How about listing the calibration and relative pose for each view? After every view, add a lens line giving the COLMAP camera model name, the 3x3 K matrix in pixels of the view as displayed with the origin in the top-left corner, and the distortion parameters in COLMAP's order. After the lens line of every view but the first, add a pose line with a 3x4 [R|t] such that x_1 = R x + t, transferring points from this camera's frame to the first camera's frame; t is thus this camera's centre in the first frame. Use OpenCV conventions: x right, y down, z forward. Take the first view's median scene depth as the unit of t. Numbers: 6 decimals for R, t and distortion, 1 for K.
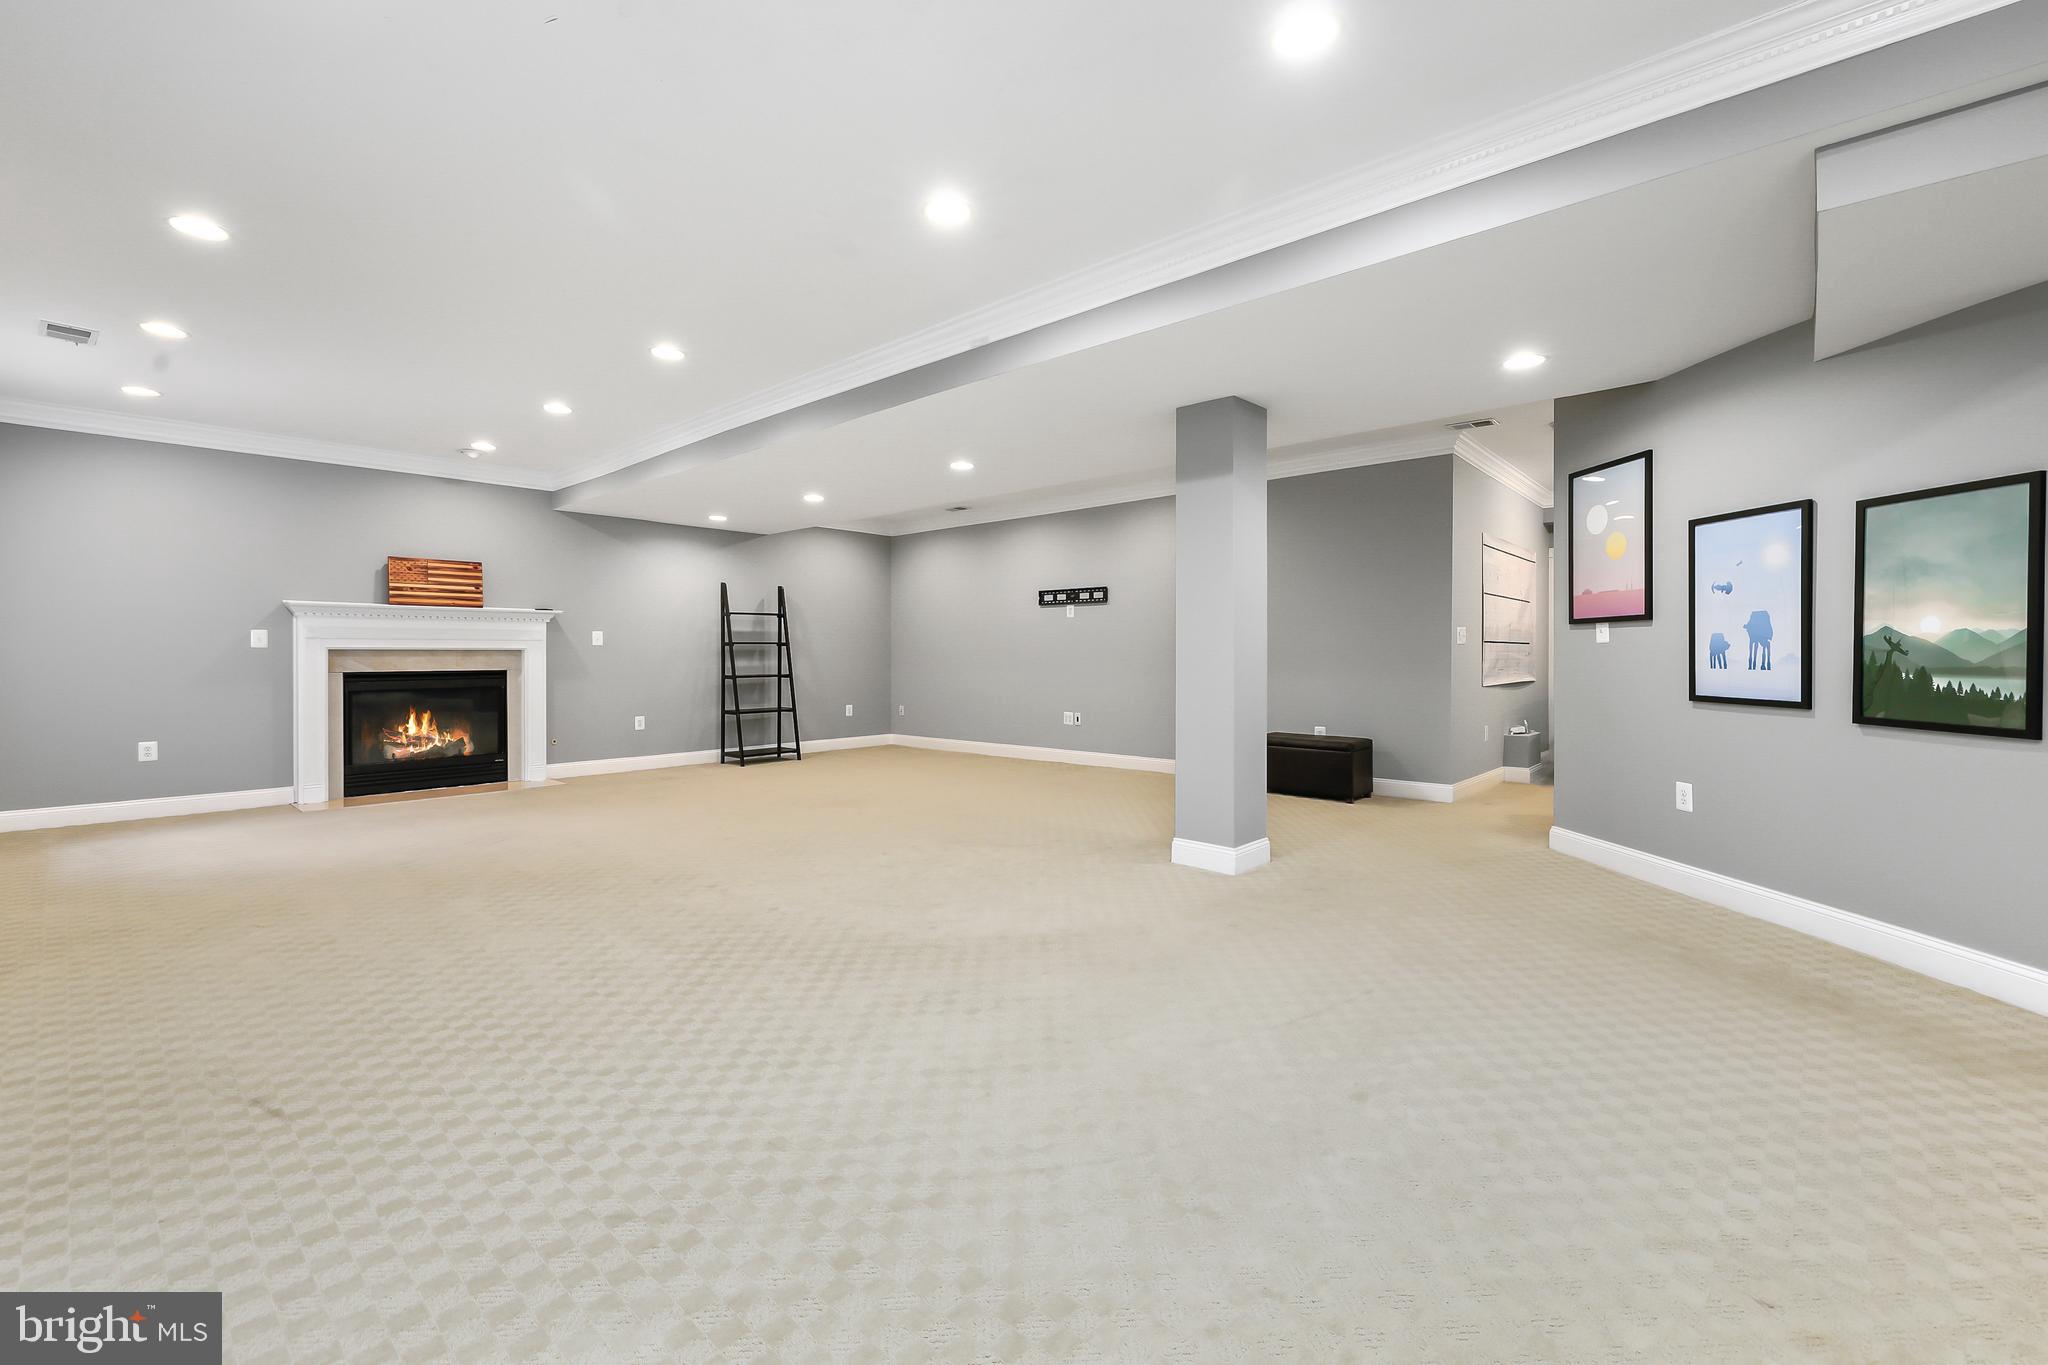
lens RADIAL K [[884.4, 0, 1029.3], [0, 884.4, 662.4], [0, 0, 1]] dist [-0.003821, 0.000782]
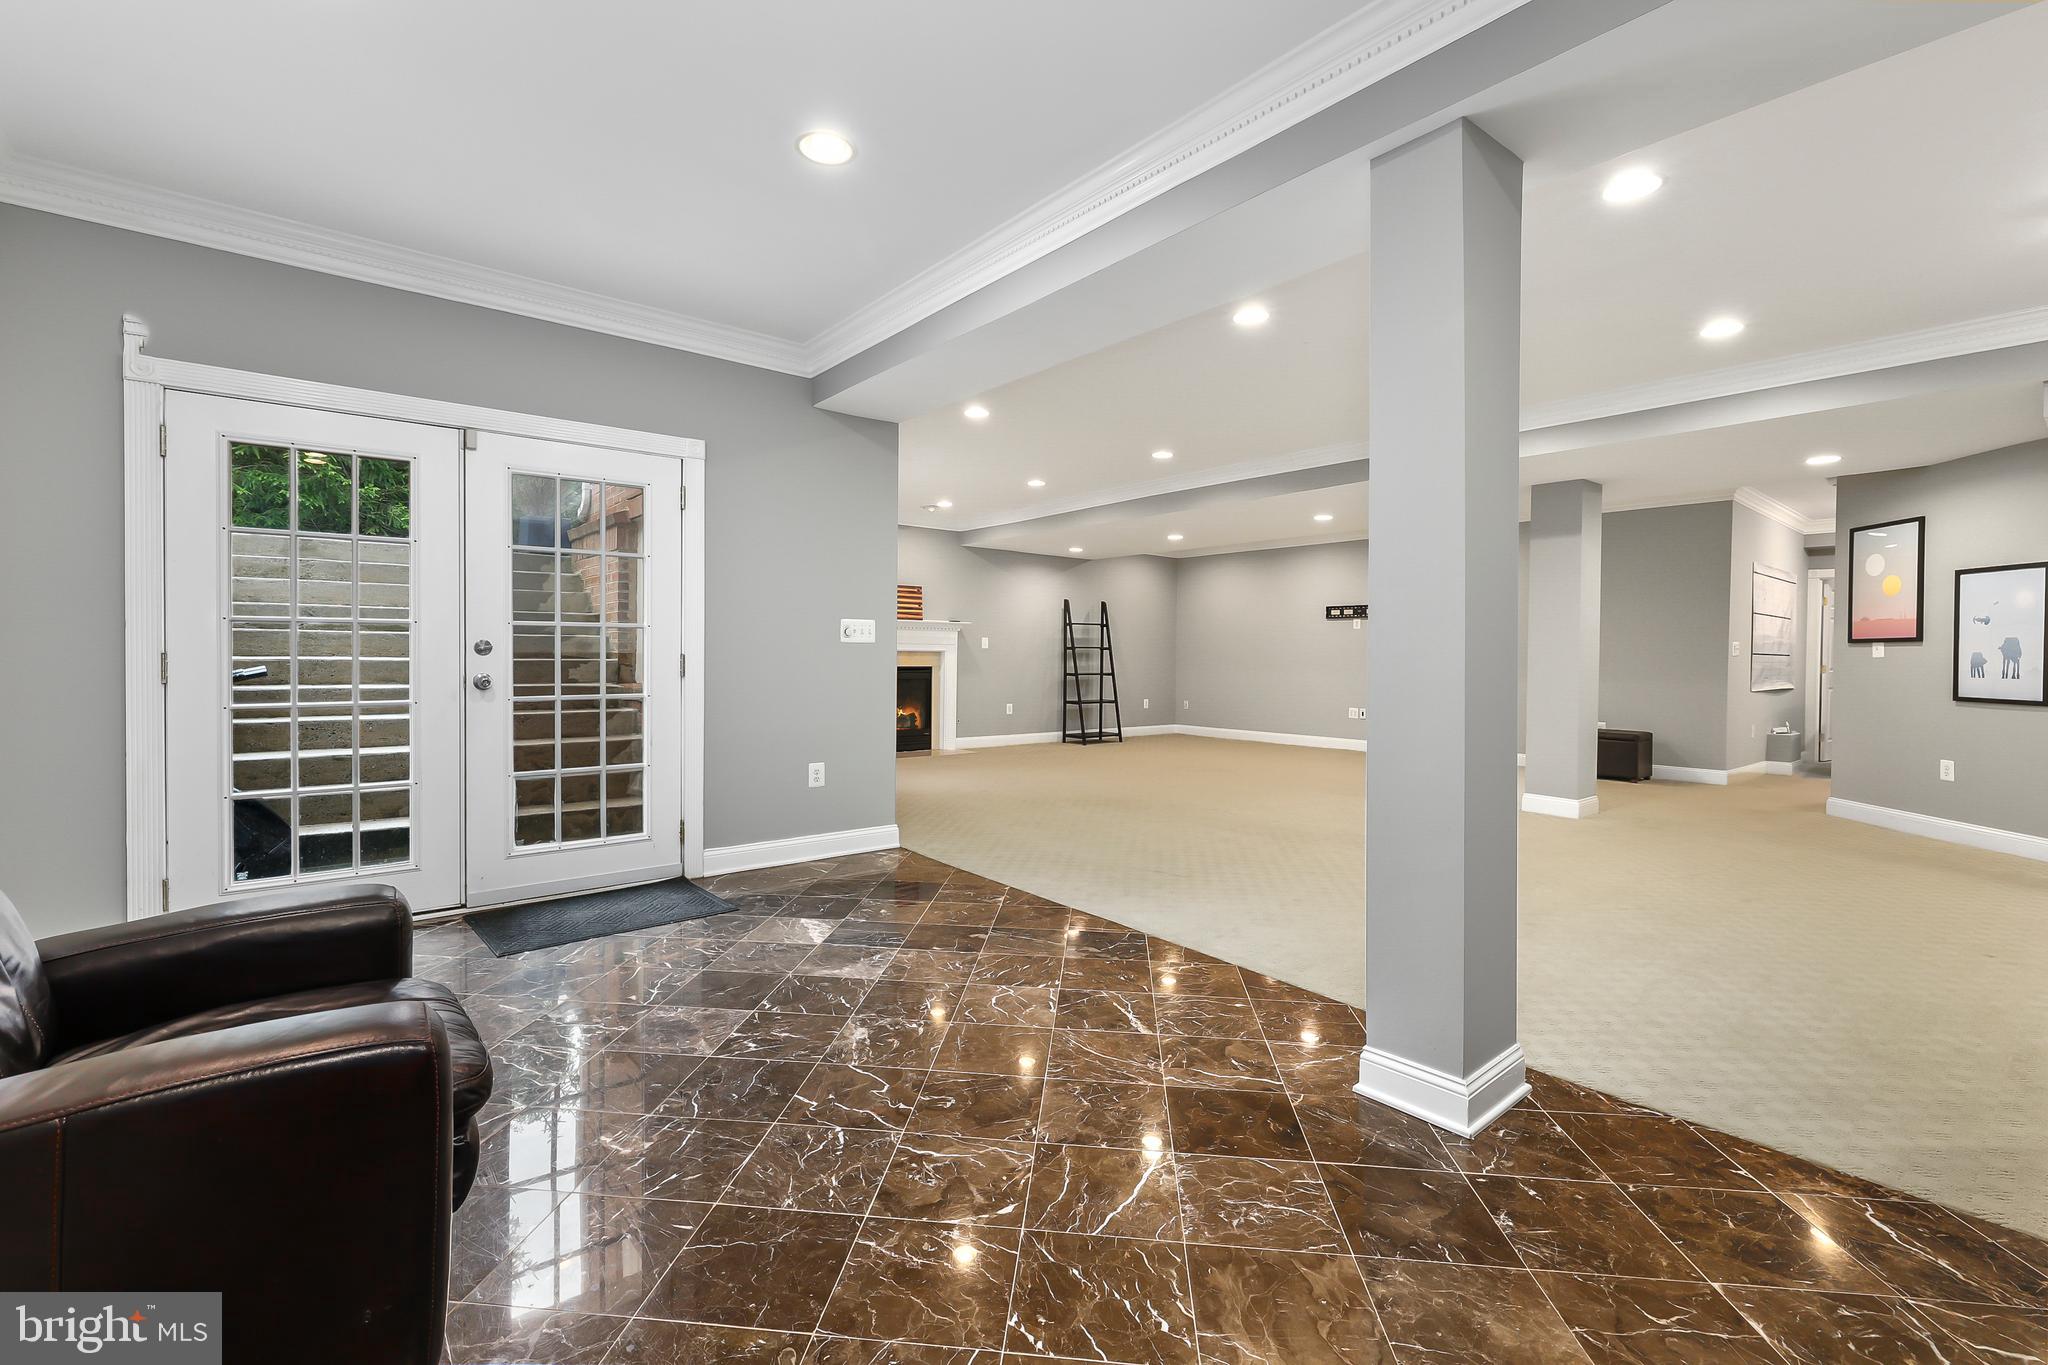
lens RADIAL K [[884.4, 0, 1029.0], [0, 884.4, 671.0], [0, 0, 1]] dist [-0.003821, 0.000782]
pose [[0.985976, 0.014900, -0.166220, -0.240498], [-0.013746, 0.999873, 0.008093, 0.003072], [0.166319, -0.005695, 0.986055, -0.321633]]
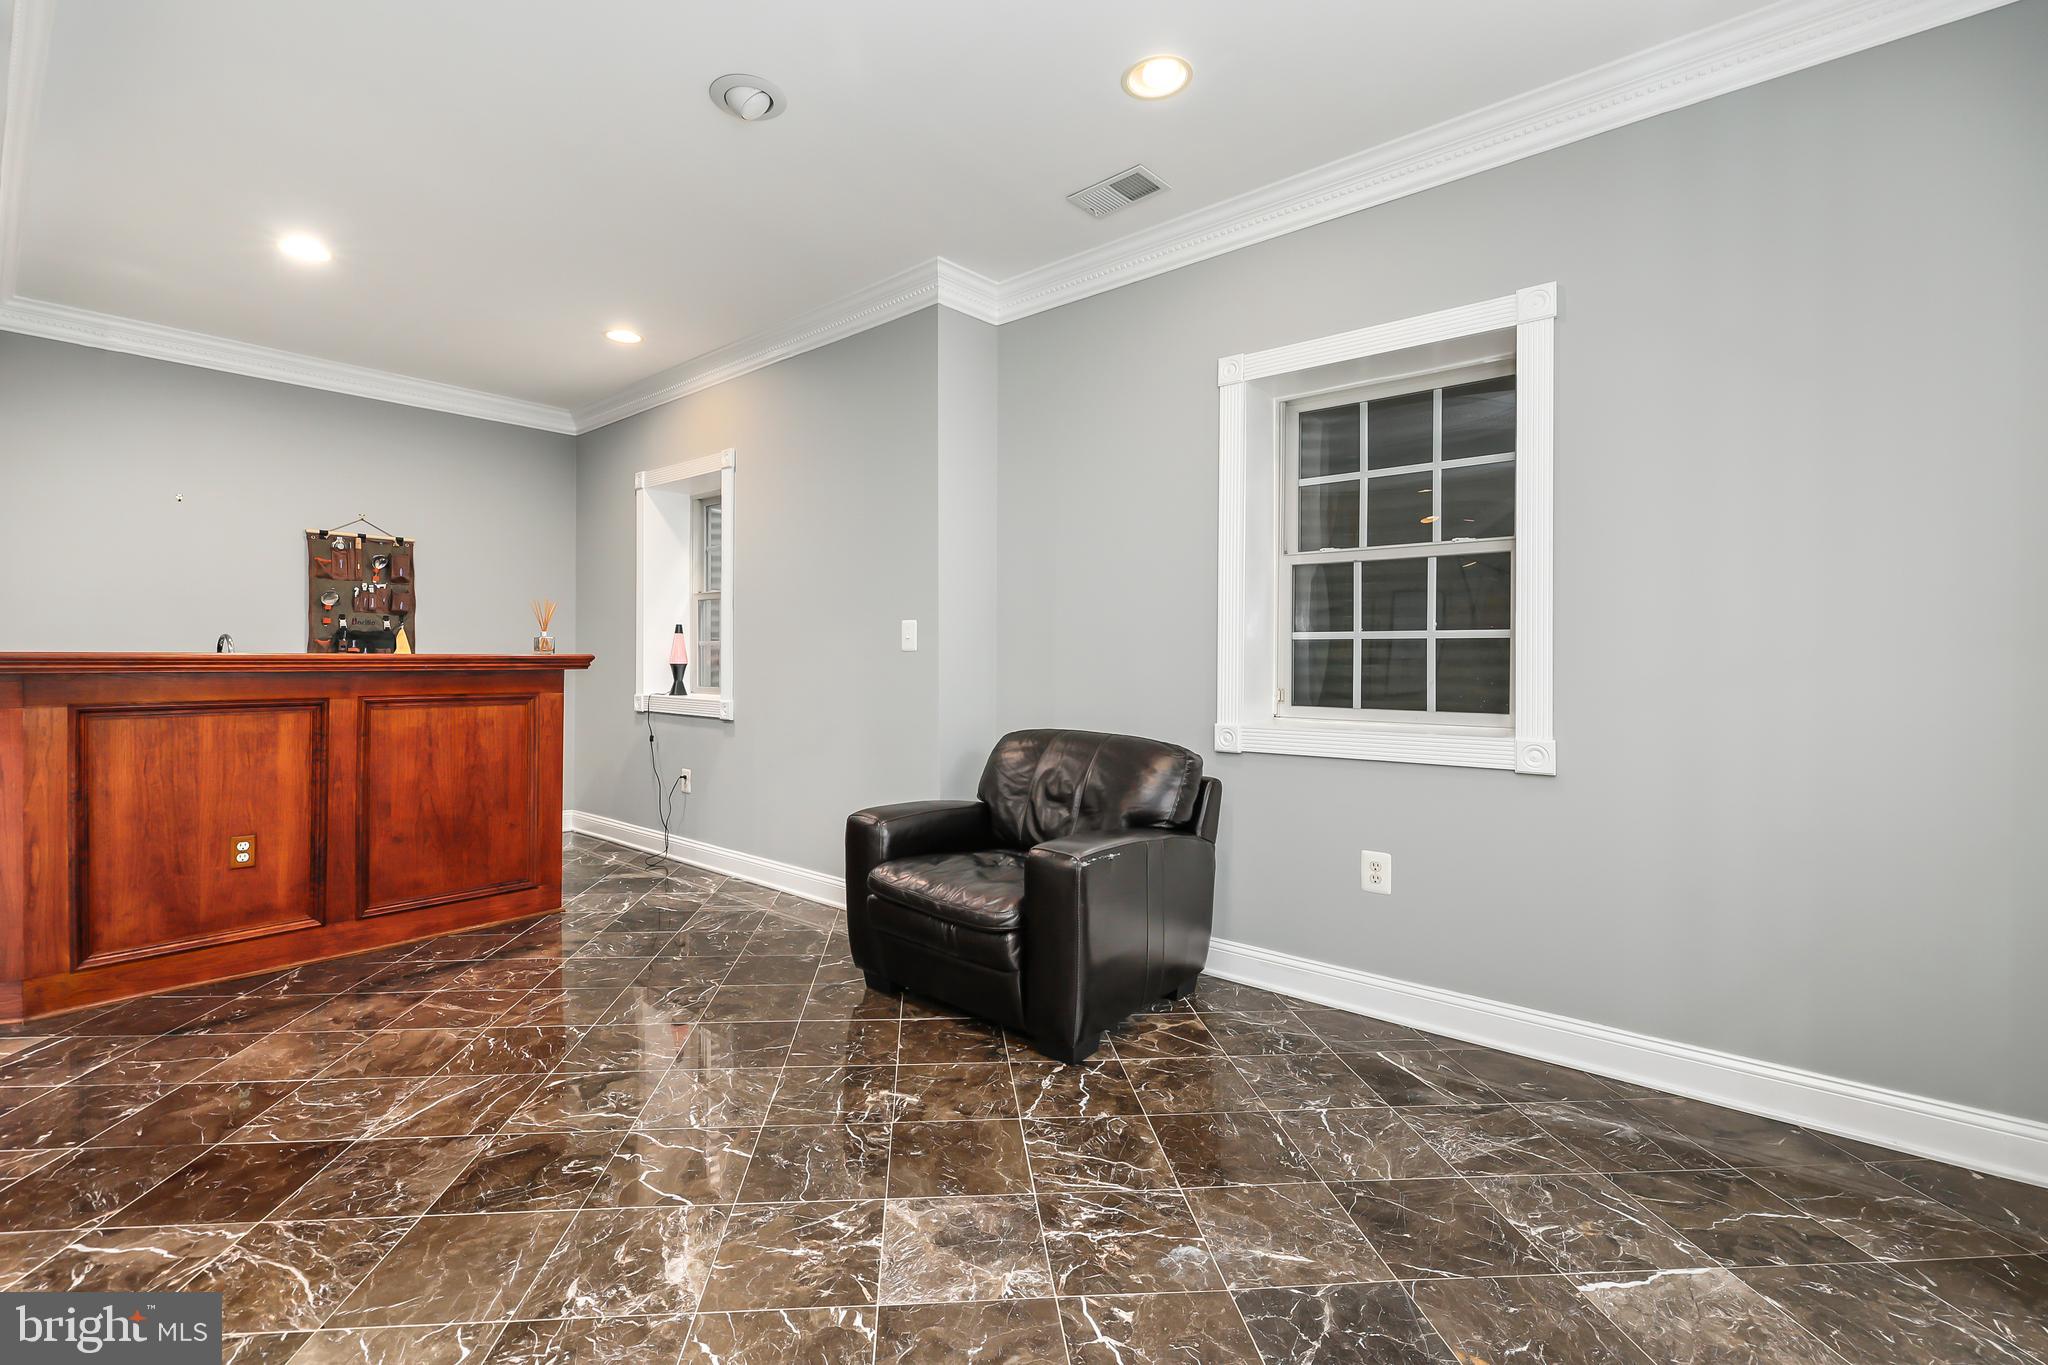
lens RADIAL K [[884.4, 0, 1013.4], [0, 884.4, 663.0], [0, 0, 1]] dist [-0.003821, 0.000782]
pose [[-0.999741, -0.001416, -0.022712, -0.448383], [-0.001757, 0.999886, 0.015015, -0.005233], [0.022688, 0.015051, -0.999629, 0.251732]]
